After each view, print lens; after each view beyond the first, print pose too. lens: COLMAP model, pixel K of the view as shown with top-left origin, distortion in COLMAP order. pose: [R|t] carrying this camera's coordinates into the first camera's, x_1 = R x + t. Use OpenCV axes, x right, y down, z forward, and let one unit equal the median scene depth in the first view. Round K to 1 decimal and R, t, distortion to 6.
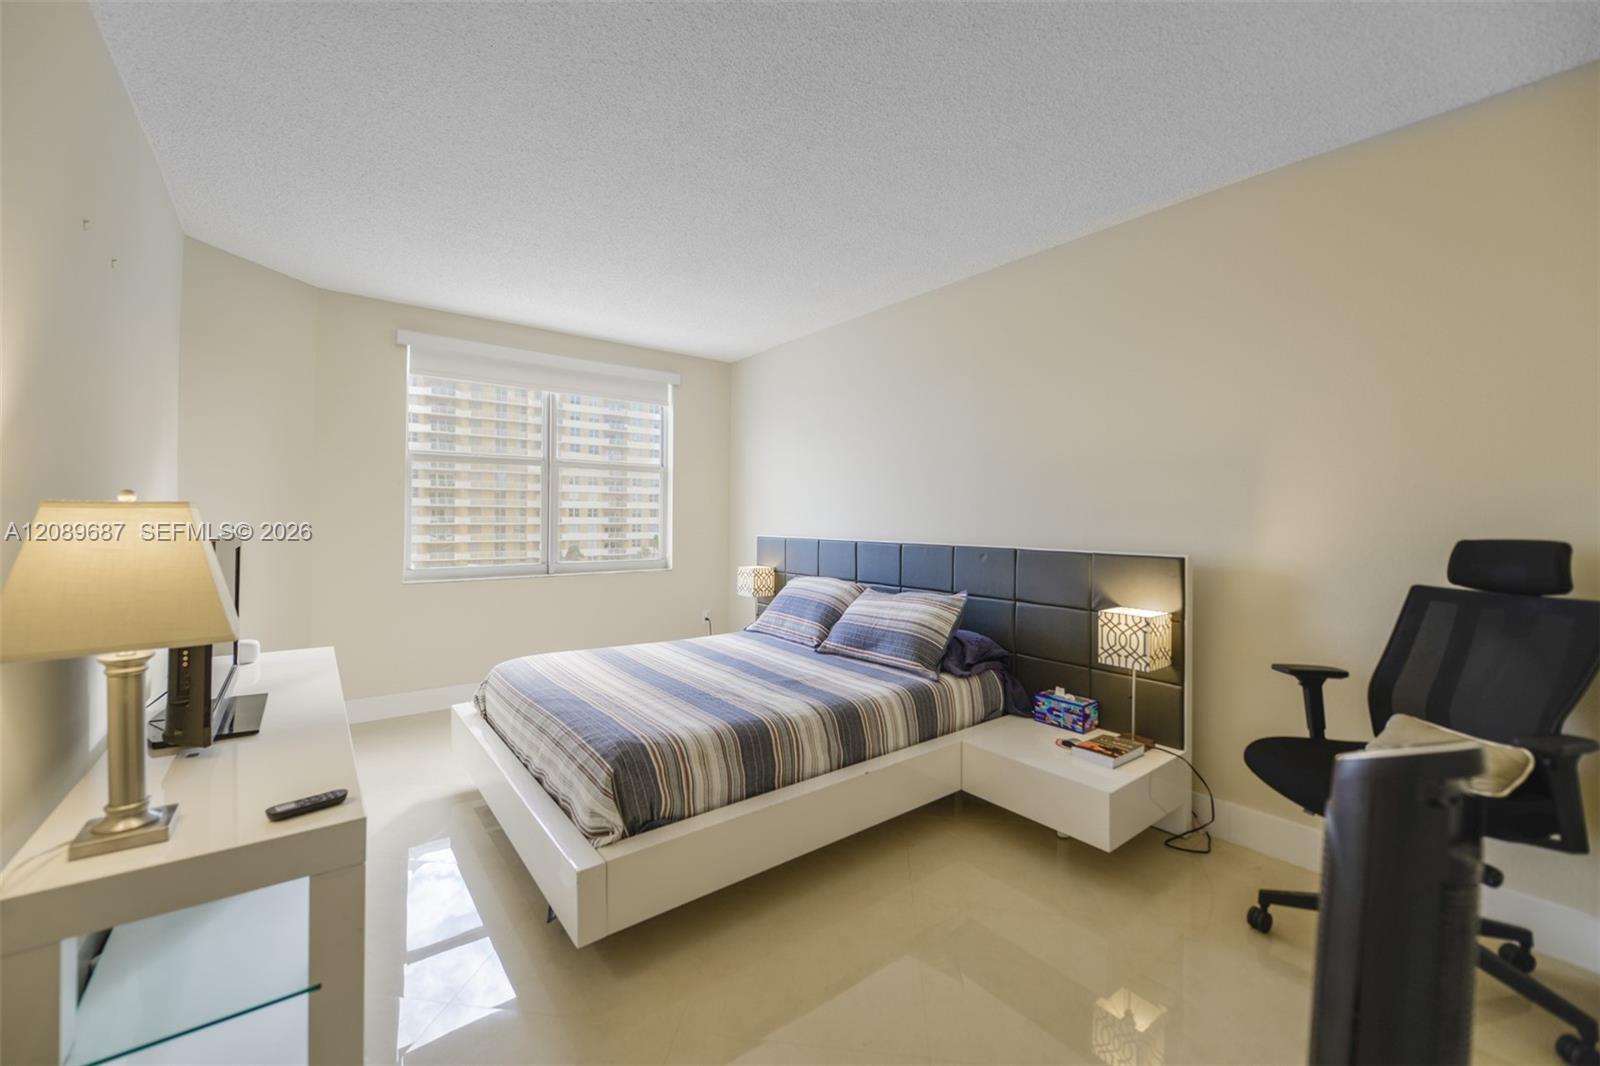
lens RADIAL K [[658.1, 0, 800.0], [0, 658.1, 511.7], [0, 0, 1]] dist [0.016969, 0.000007]
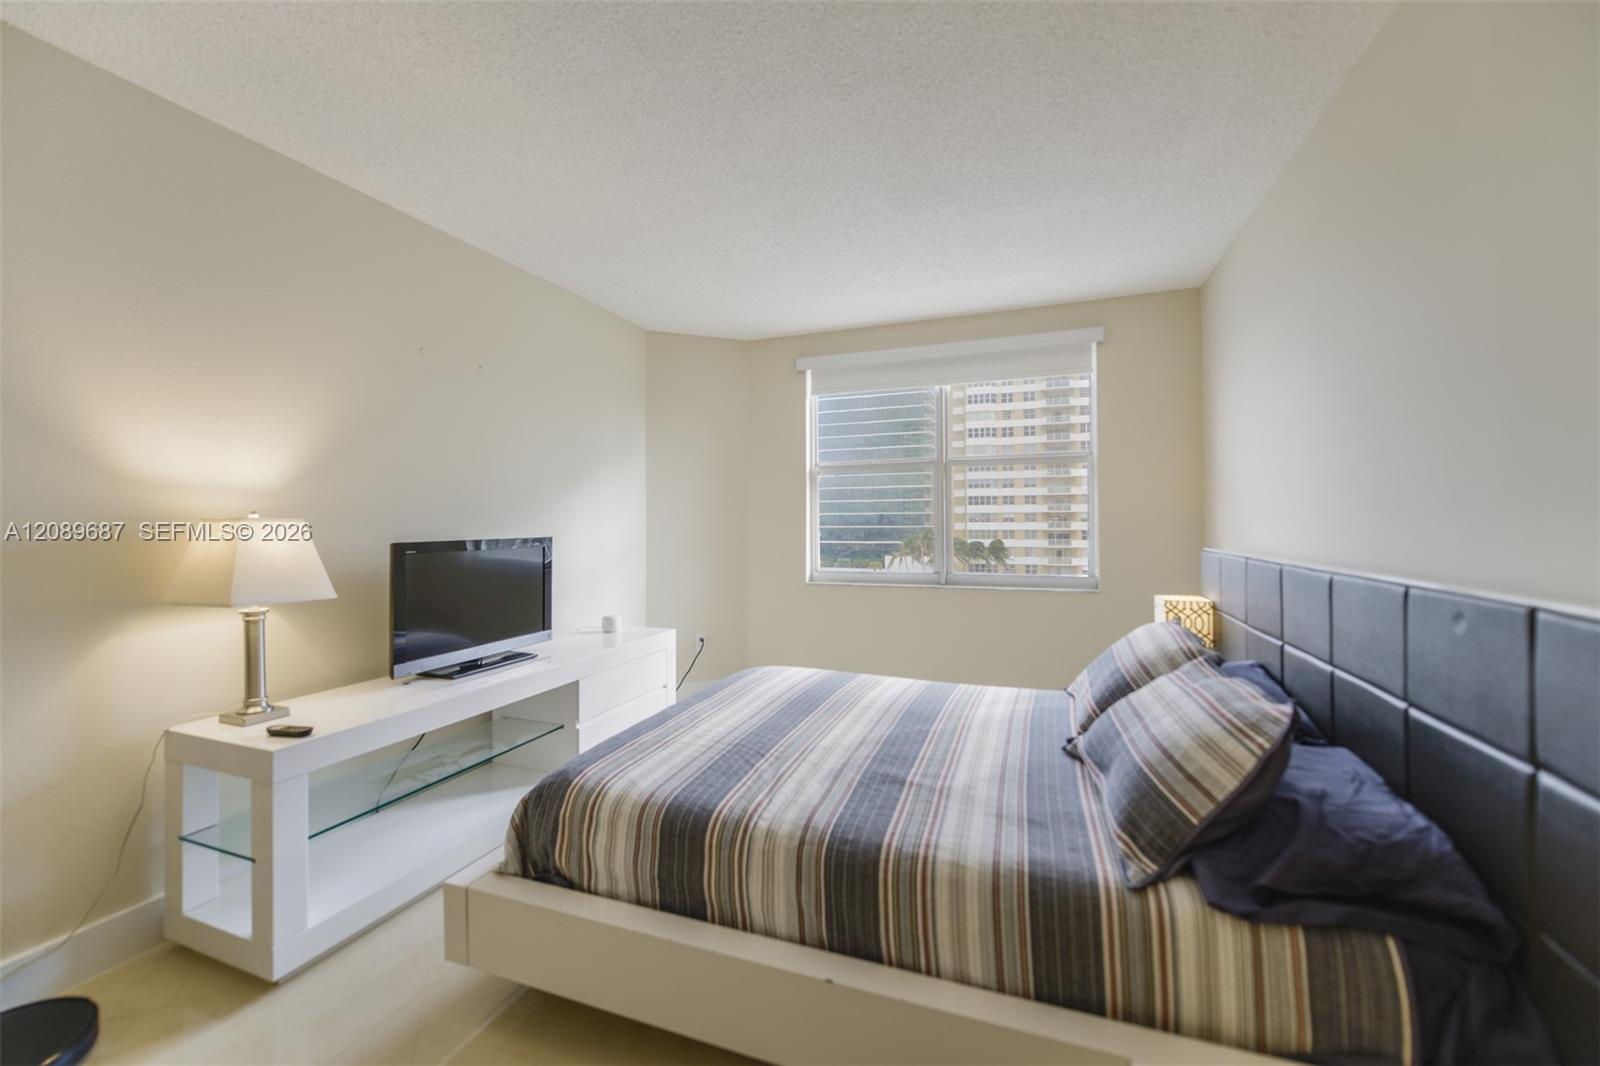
lens RADIAL K [[645.1, 0, 765.0], [0, 645.1, 521.2], [0, 0, 1]] dist [0.001532, -0.000145]
pose [[0.502490, -0.012238, -0.864497, 0.448699], [0.017874, 0.999833, -0.003764, 0.008874], [0.864398, -0.013561, 0.502625, 0.562629]]
